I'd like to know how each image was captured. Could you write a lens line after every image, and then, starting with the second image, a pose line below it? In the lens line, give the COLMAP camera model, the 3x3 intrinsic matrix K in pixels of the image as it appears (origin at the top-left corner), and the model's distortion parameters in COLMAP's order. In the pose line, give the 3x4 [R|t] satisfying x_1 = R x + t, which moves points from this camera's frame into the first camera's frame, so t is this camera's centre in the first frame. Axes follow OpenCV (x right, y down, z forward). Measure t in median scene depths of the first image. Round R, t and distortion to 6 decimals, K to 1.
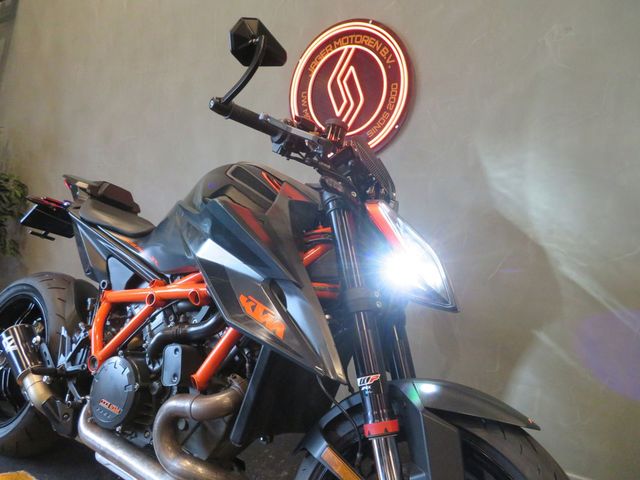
lens RADIAL K [[469.3, 0, 320.0], [0, 469.3, 240.0], [0, 0, 1]] dist [0.004292, 0.000948]
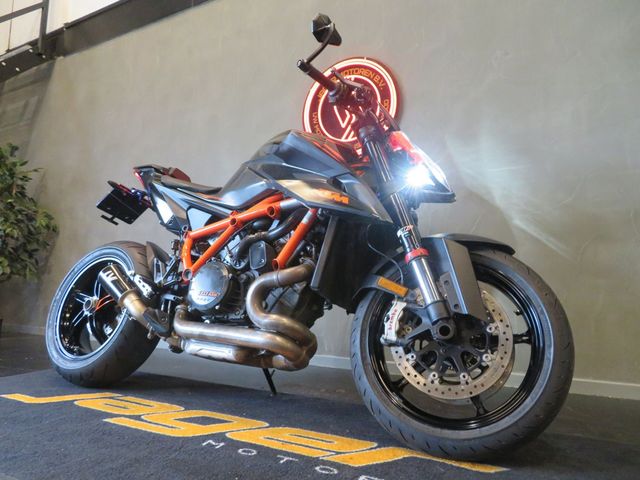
lens RADIAL K [[475.3, 0, 317.8], [0, 475.3, 239.2], [0, 0, 1]] dist [-0.005537, -0.000023]
pose [[0.997002, -0.028528, 0.071922, -0.193454], [0.040862, 0.983481, -0.176338, 0.385053], [-0.065703, 0.178748, 0.981699, -0.327617]]
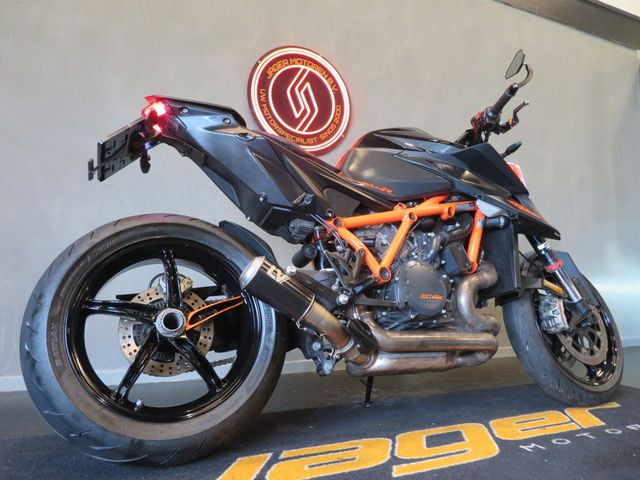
lens RADIAL K [[465.9, 0, 326.6], [0, 465.9, 241.8], [0, 0, 1]] dist [-0.001963, -0.000698]
pose [[0.513544, 0.039702, 0.857144, -1.363668], [0.086737, 0.991410, -0.097888, 0.261662], [-0.853668, 0.124616, 0.505690, 0.518229]]
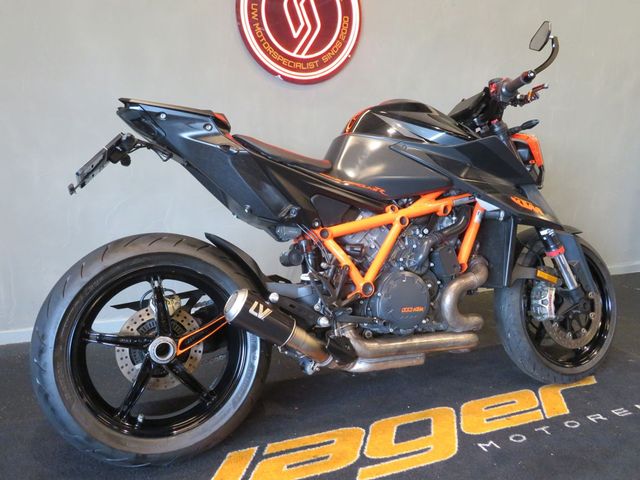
lens RADIAL K [[543.5, 0, 331.6], [0, 543.5, 241.5], [0, 0, 1]] dist [0.004299, 0.002898]
pose [[0.540317, -0.215760, 0.813330, -1.428545], [0.055509, 0.973602, 0.221401, -0.124482], [-0.839629, -0.074479, 0.538030, 0.360824]]
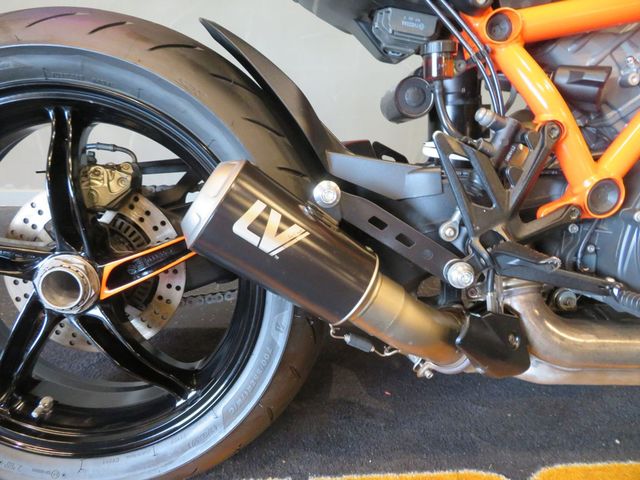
lens RADIAL K [[460.1, 0, 320.0], [0, 460.1, 240.0], [0, 0, 1]] dist [-0.004459, -0.002054]
pose [[0.792729, -0.302615, 0.529155, -0.813373], [0.056401, 0.900761, 0.430637, 0.108831], [-0.606959, -0.311533, 0.731127, 0.789064]]
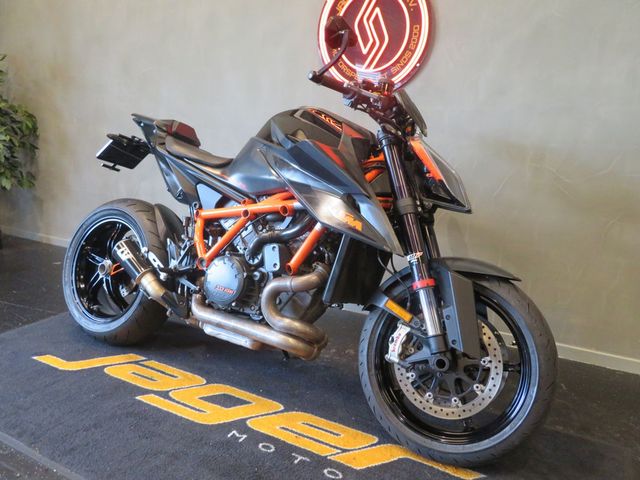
lens RADIAL K [[559.5, 0, 320.0], [0, 559.5, 240.0], [0, 0, 1]] dist [0.017230, 0.005990]
pose [[0.998970, -0.029619, 0.034367, -0.182802], [0.024680, 0.990381, 0.136150, -0.011443], [-0.038069, -0.135161, 0.990092, -0.548107]]
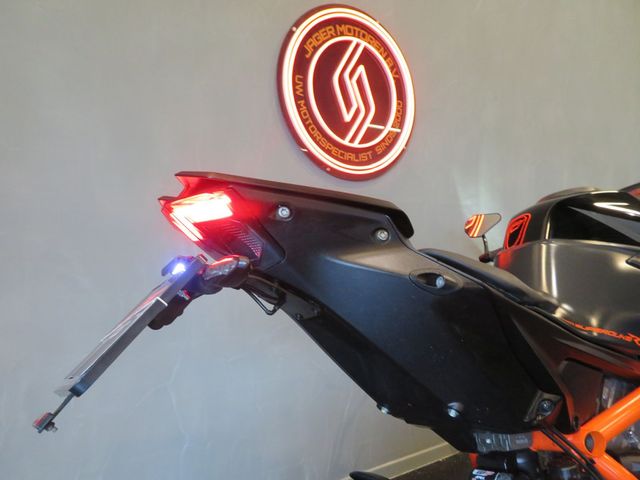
lens RADIAL K [[460.1, 0, 320.0], [0, 460.1, 240.0], [0, 0, 1]] dist [-0.004459, -0.002054]
pose [[0.395358, -0.053398, 0.916974, -1.012315], [0.075235, 0.996837, 0.025611, -0.125319], [-0.915441, 0.058863, 0.398124, 1.068114]]
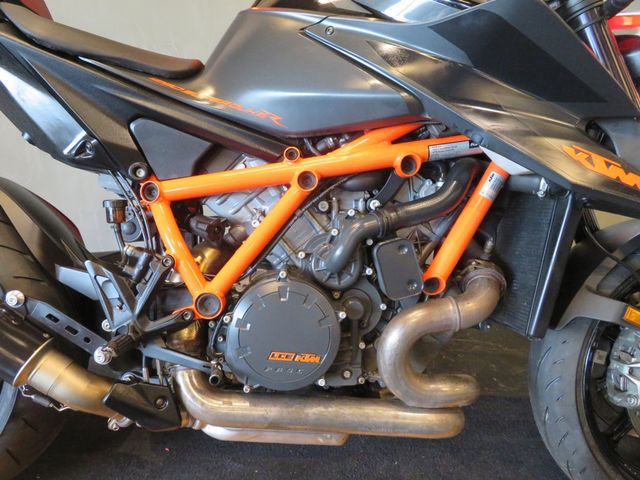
lens RADIAL K [[460.1, 0, 320.0], [0, 460.1, 240.0], [0, 0, 1]] dist [-0.004459, -0.002054]
pose [[0.817879, -0.208551, 0.536265, -0.607273], [0.048104, 0.953523, 0.297454, 0.021964], [-0.573376, -0.217485, 0.789899, 0.452451]]
